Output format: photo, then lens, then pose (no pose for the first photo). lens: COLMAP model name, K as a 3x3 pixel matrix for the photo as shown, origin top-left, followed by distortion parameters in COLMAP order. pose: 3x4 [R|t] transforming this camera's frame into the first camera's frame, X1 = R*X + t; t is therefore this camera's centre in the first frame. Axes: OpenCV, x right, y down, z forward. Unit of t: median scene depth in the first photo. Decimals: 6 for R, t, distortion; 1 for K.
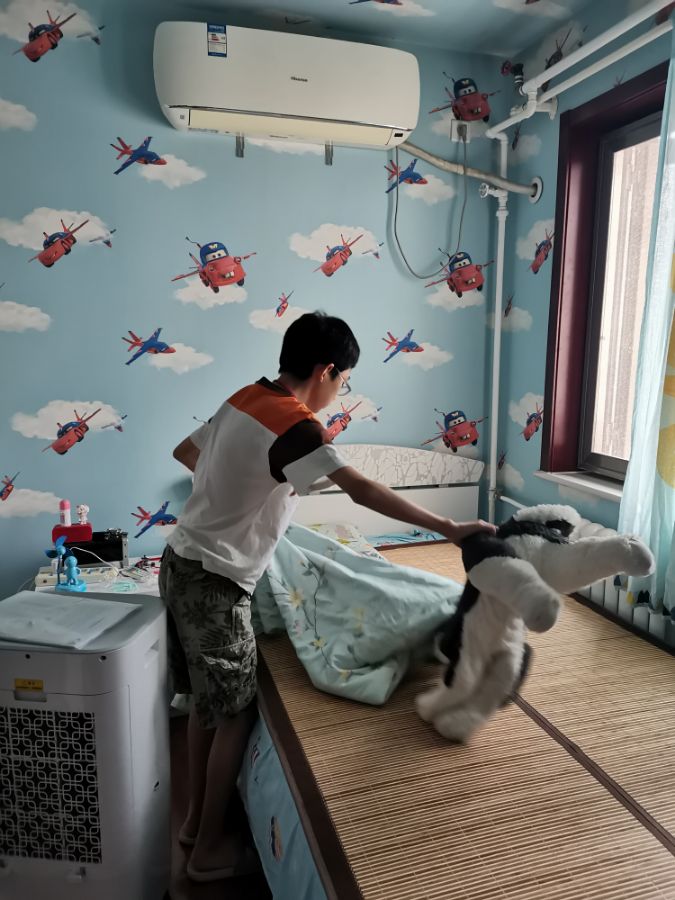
lens RADIAL K [[691.1, 0, 353.3], [0, 691.1, 449.8], [0, 0, 1]] dist [0.154568, -0.162878]
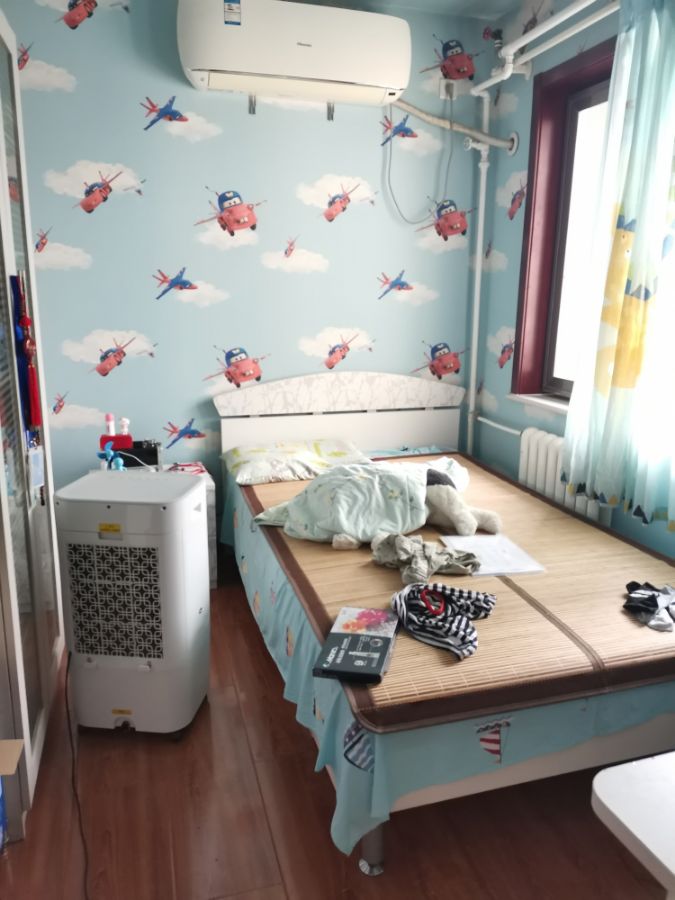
lens RADIAL K [[691.1, 0, 353.3], [0, 691.1, 449.8], [0, 0, 1]] dist [0.154568, -0.162878]
pose [[0.999970, 0.004622, -0.006199, 0.012148], [-0.004158, 0.997336, 0.072832, 0.041380], [0.006520, -0.072804, 0.997325, -0.178687]]
